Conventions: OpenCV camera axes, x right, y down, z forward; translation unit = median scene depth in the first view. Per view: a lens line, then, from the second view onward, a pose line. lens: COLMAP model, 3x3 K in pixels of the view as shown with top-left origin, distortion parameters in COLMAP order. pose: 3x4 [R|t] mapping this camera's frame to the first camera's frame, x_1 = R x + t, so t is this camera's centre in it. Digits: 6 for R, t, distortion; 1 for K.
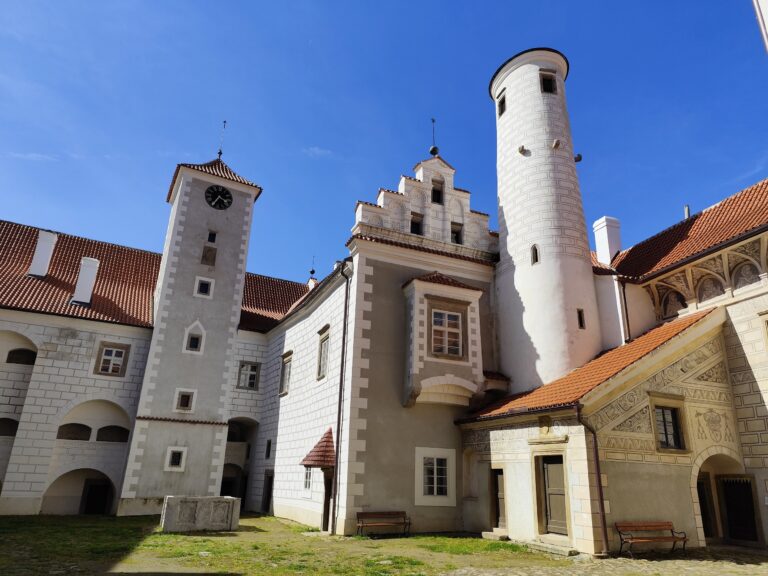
lens RADIAL K [[517.9, 0, 385.0], [0, 517.9, 290.8], [0, 0, 1]] dist [0.041103, -0.048793]
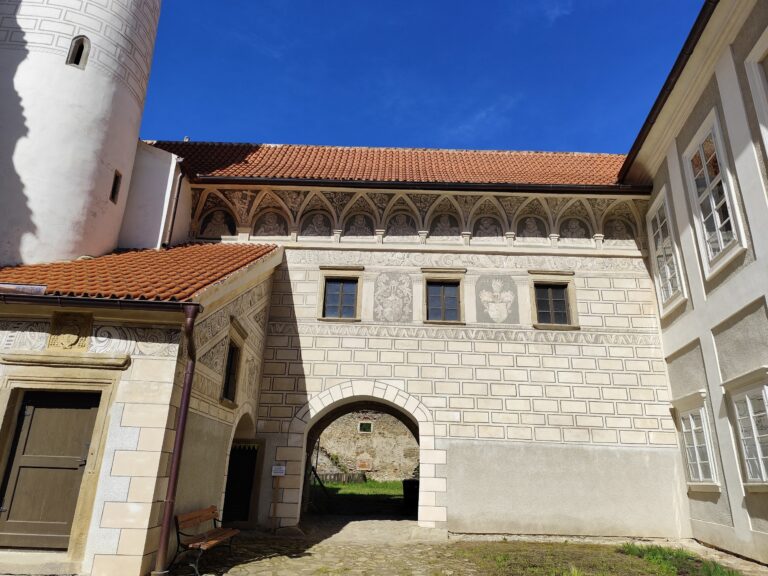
lens RADIAL K [[517.9, 0, 384.1], [0, 517.9, 289.4], [0, 0, 1]] dist [0.041103, -0.048793]
pose [[0.319220, 0.289564, 0.902359, -0.043008], [-0.336421, 0.924785, -0.177748, 0.162645], [-0.885957, -0.246832, 0.392625, 0.428918]]
